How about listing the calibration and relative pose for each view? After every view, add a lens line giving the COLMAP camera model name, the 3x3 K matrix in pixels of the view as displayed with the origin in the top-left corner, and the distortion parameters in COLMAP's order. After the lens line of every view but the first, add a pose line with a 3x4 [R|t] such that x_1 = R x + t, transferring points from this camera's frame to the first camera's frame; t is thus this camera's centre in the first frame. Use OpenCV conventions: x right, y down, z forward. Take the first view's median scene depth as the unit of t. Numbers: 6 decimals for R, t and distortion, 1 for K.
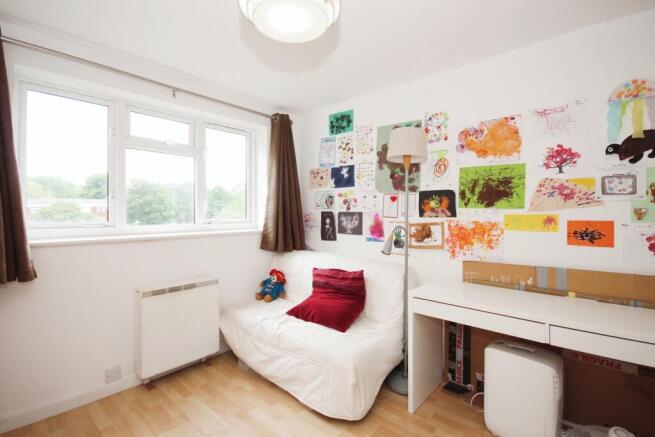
lens RADIAL K [[310.1, 0, 327.9], [0, 310.1, 205.7], [0, 0, 1]] dist [-0.002706, -0.000843]
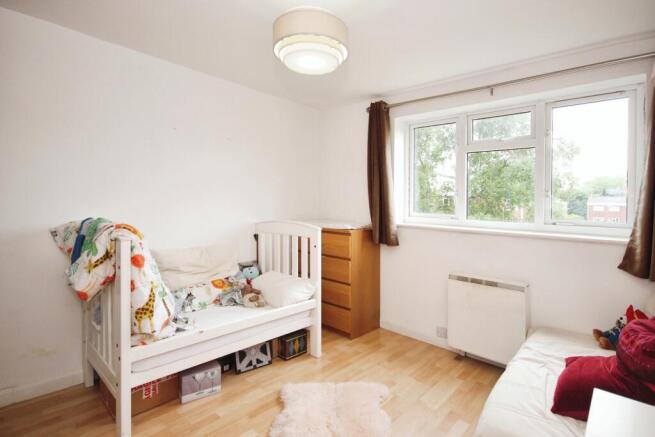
lens RADIAL K [[331.6, 0, 327.7], [0, 331.6, 209.2], [0, 0, 1]] dist [0.001809, 0.000407]
pose [[-0.038336, 0.020934, -0.999046, 0.623967], [-0.005830, 0.999759, 0.021173, 0.003293], [0.999248, 0.006636, -0.038205, 0.513784]]
